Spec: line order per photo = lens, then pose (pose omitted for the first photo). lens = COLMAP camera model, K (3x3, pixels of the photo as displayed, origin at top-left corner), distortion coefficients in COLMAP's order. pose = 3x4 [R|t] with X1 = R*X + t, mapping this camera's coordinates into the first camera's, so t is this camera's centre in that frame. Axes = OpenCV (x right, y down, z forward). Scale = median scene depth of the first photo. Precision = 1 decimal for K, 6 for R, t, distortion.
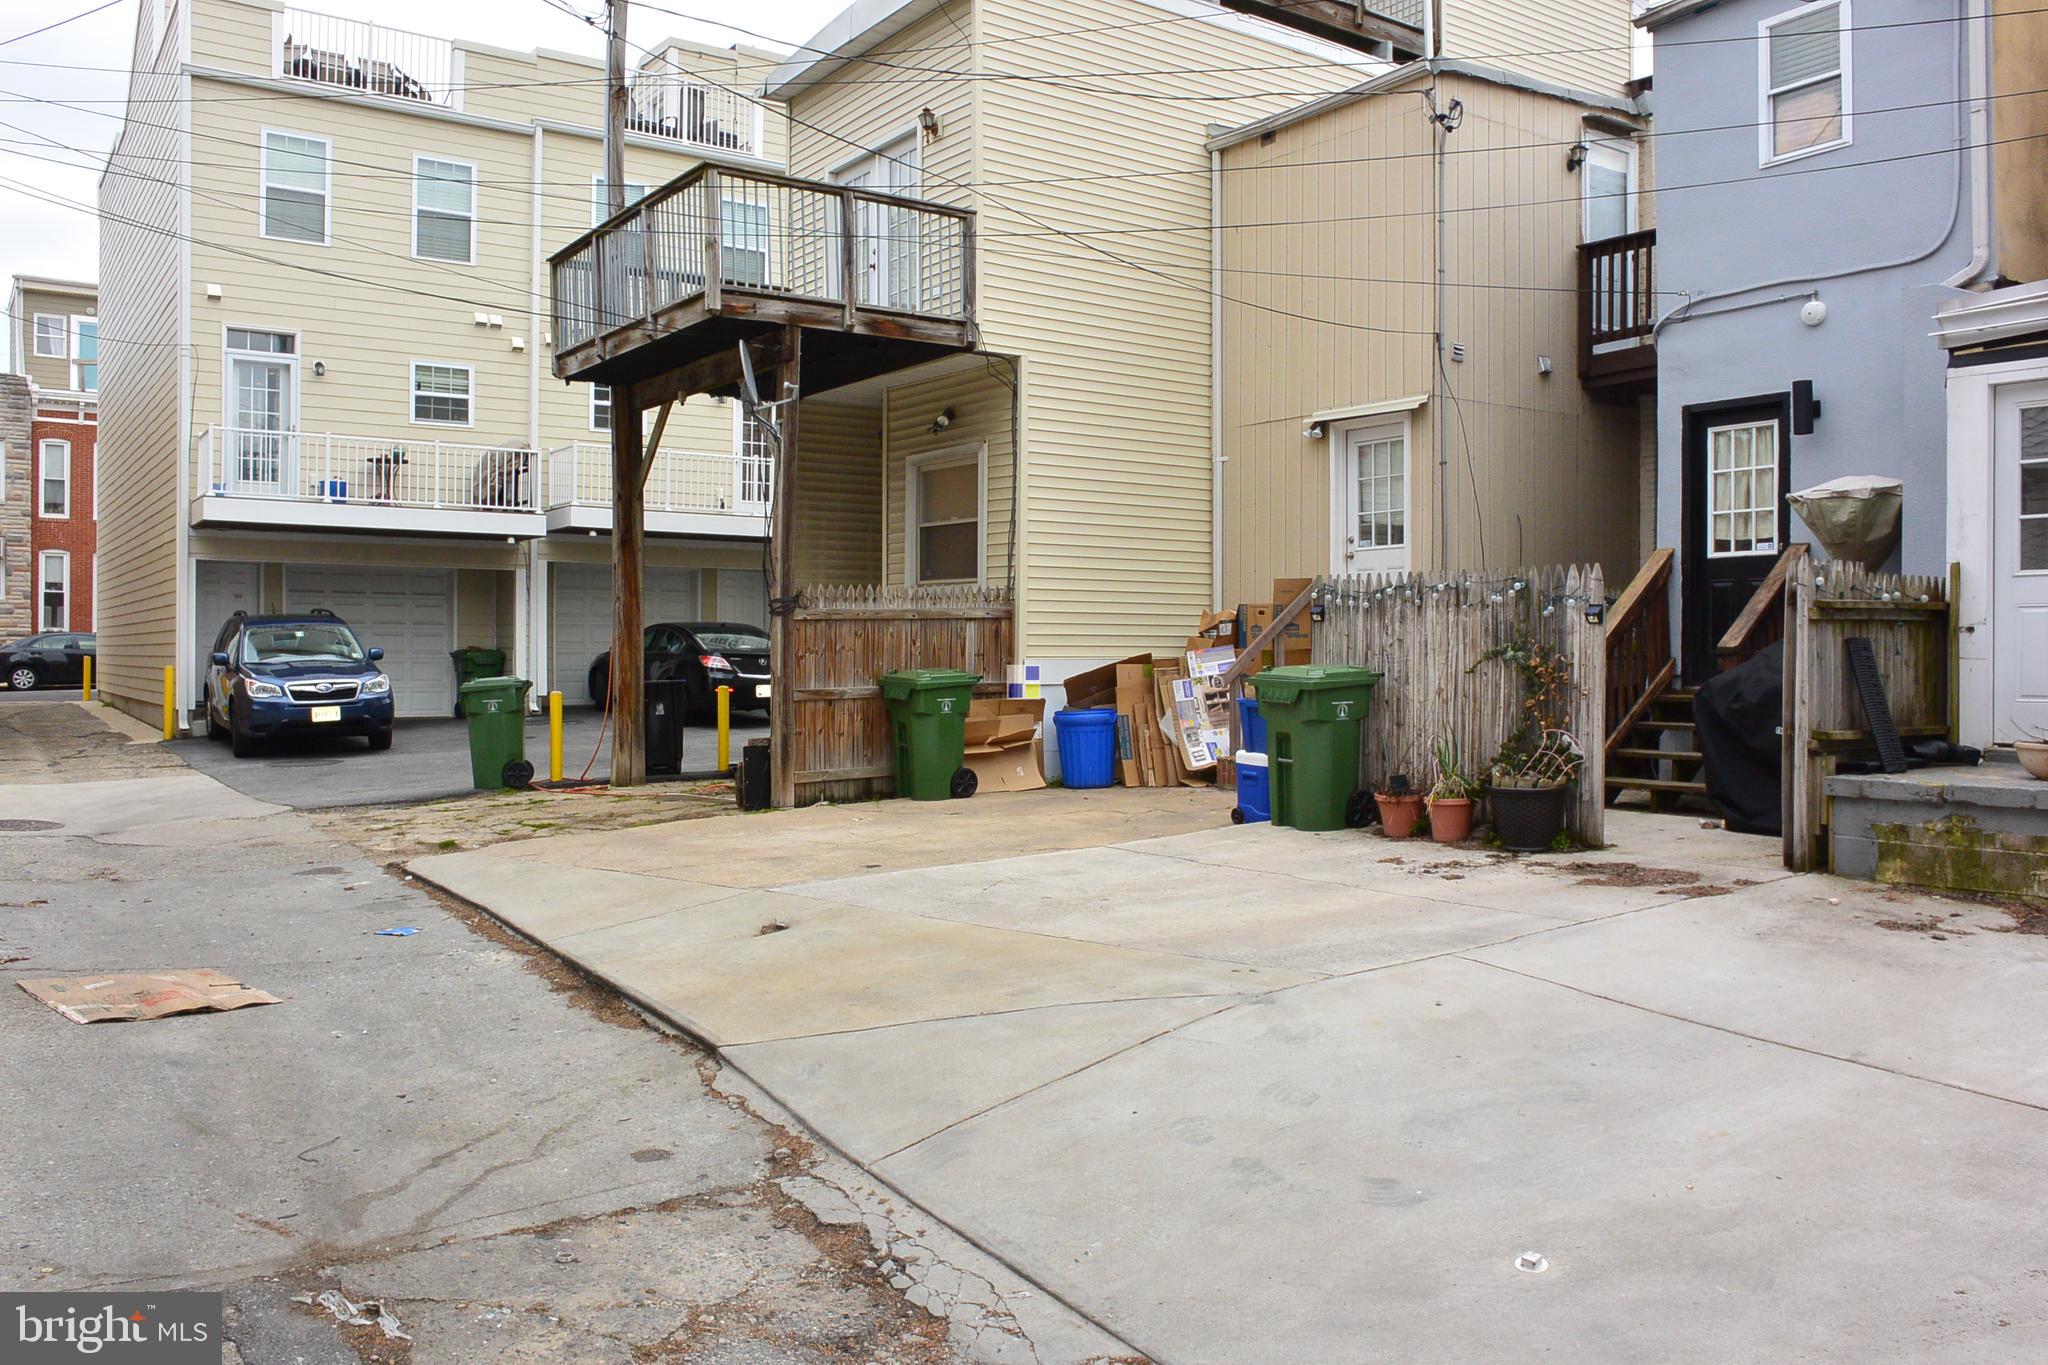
lens RADIAL K [[1599.2, 0, 1020.9], [0, 1599.2, 676.1], [0, 0, 1]] dist [-0.091001, 0.064737]
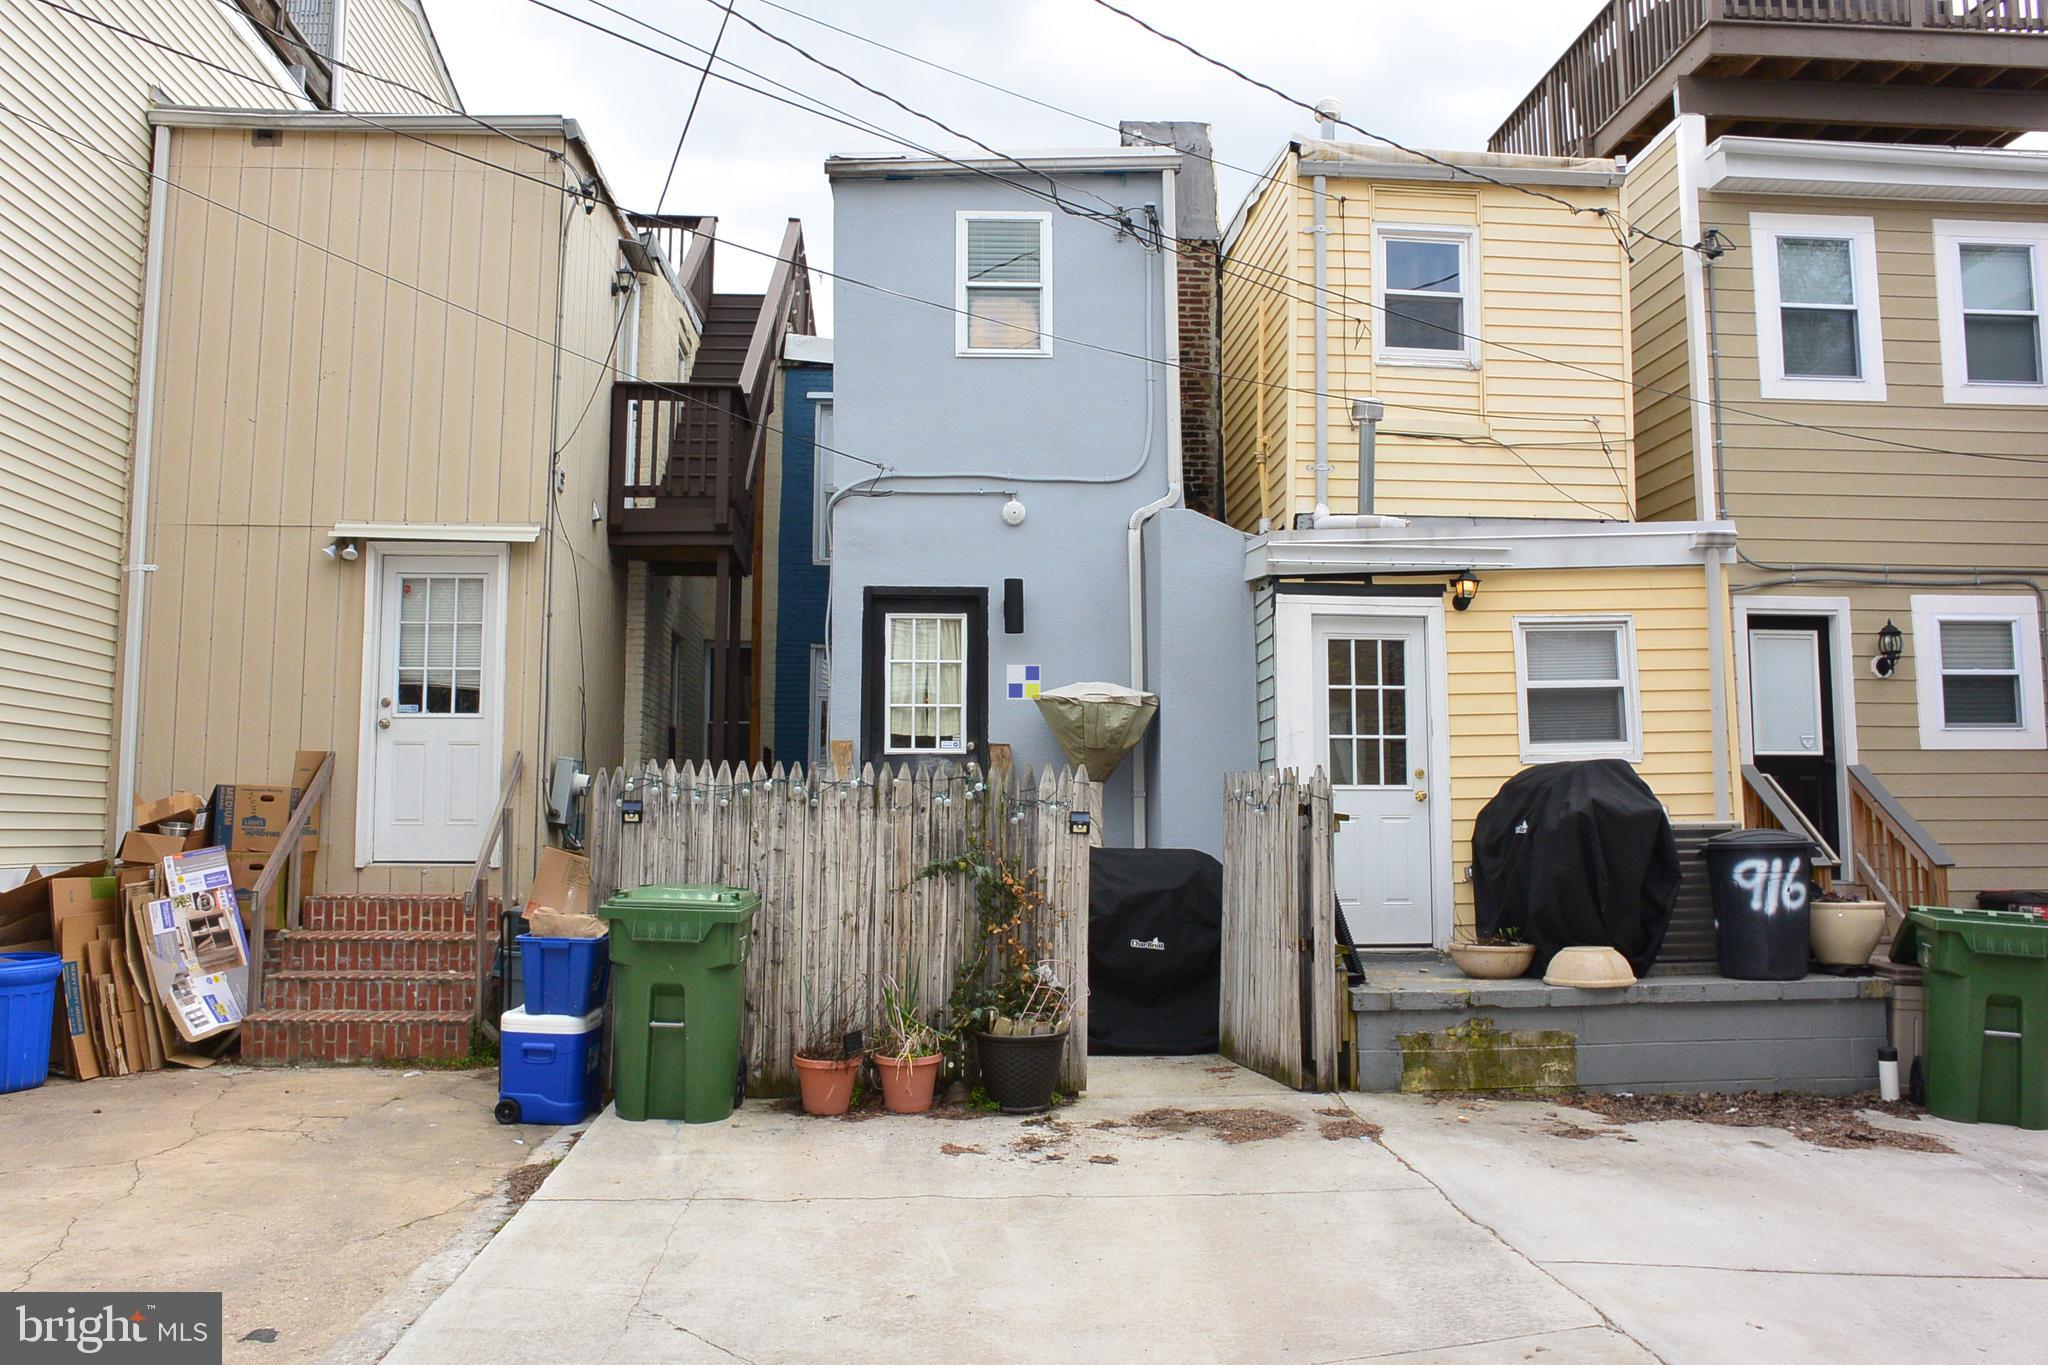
lens RADIAL K [[1599.2, 0, 1020.9], [0, 1599.2, 676.1], [0, 0, 1]] dist [-0.091001, 0.064737]
pose [[0.516093, 0.082497, 0.852551, -0.346129], [0.011231, 0.994614, -0.103042, -0.024729], [-0.856459, 0.062754, 0.512386, 0.484807]]
